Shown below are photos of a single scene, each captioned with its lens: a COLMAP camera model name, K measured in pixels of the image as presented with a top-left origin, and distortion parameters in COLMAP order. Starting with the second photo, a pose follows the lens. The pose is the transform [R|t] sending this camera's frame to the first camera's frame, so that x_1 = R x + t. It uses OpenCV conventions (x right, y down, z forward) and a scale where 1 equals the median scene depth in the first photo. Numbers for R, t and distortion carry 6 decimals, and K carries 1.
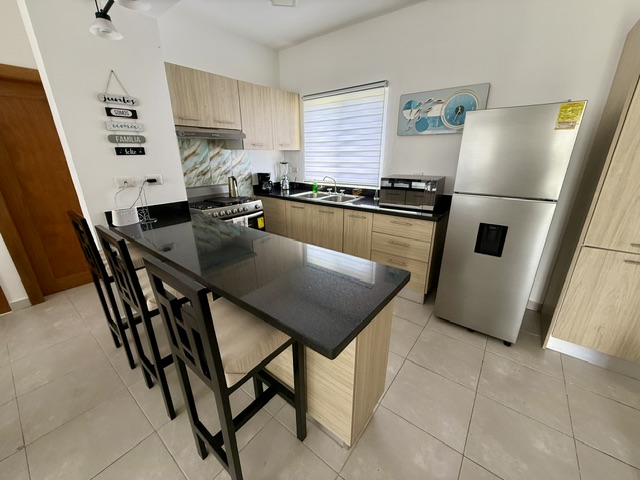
lens RADIAL K [[254.8, 0, 321.9], [0, 254.8, 239.7], [0, 0, 1]] dist [-0.000659, -0.000684]
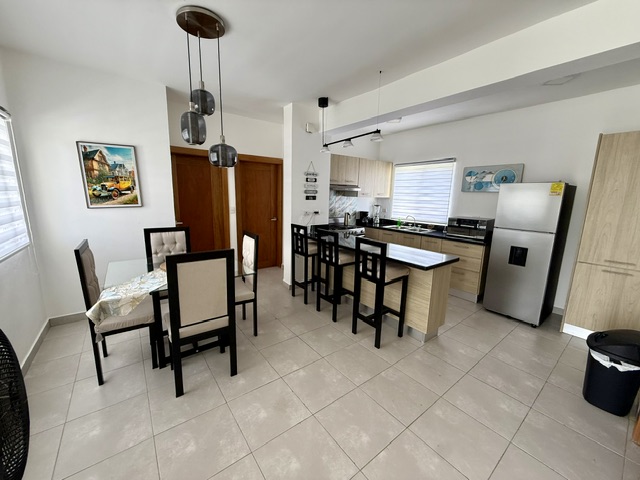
lens RADIAL K [[254.8, 0, 316.6], [0, 254.8, 240.0], [0, 0, 1]] dist [-0.000659, -0.000684]
pose [[0.963306, 0.074181, -0.257951, -0.130982], [-0.112027, 0.984458, -0.135251, 0.188571], [0.243909, 0.159185, 0.956644, -0.653738]]
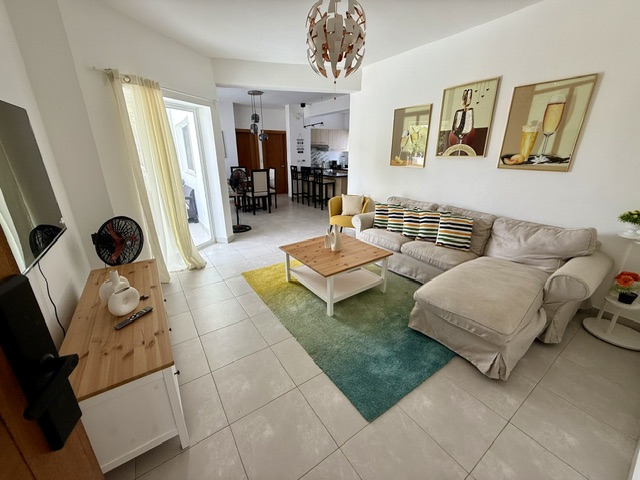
lens RADIAL K [[254.8, 0, 319.4], [0, 254.8, 241.1], [0, 0, 1]] dist [-0.000659, -0.000684]
pose [[0.953486, 0.105819, -0.282253, 0.597916], [-0.103056, 0.994370, 0.024662, 0.682978], [0.283273, 0.005573, 0.959023, -2.062184]]
